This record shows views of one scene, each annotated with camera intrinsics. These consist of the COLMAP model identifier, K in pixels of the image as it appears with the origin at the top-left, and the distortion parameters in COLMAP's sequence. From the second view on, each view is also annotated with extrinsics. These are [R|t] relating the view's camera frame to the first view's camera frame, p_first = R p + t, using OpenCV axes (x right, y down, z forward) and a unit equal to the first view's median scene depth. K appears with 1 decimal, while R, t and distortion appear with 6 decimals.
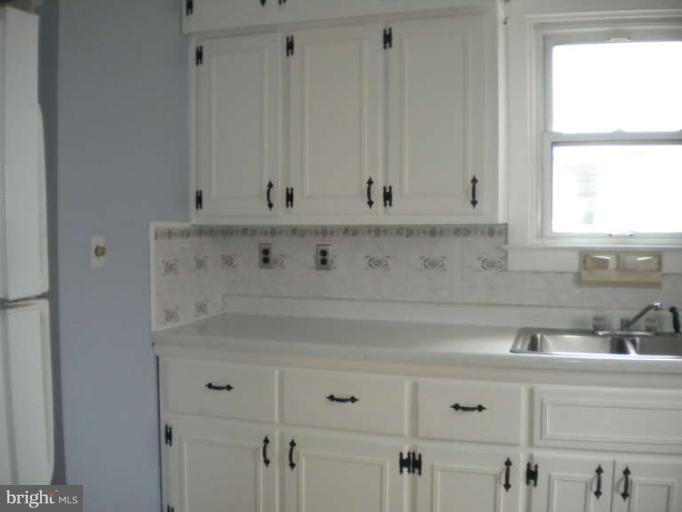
lens RADIAL K [[721.8, 0, 341.0], [0, 721.8, 256.0], [0, 0, 1]] dist [-0.059122, -0.201505]
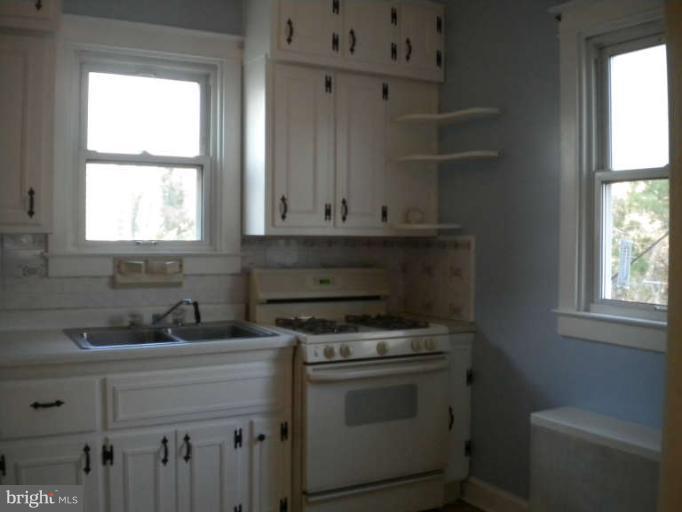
lens RADIAL K [[721.8, 0, 341.0], [0, 721.8, 256.0], [0, 0, 1]] dist [-0.059122, -0.201505]
pose [[0.696253, -0.014777, 0.717645, -0.246148], [0.021668, 0.999765, -0.000435, -0.000783], [-0.717470, 0.015853, 0.696409, -0.049841]]
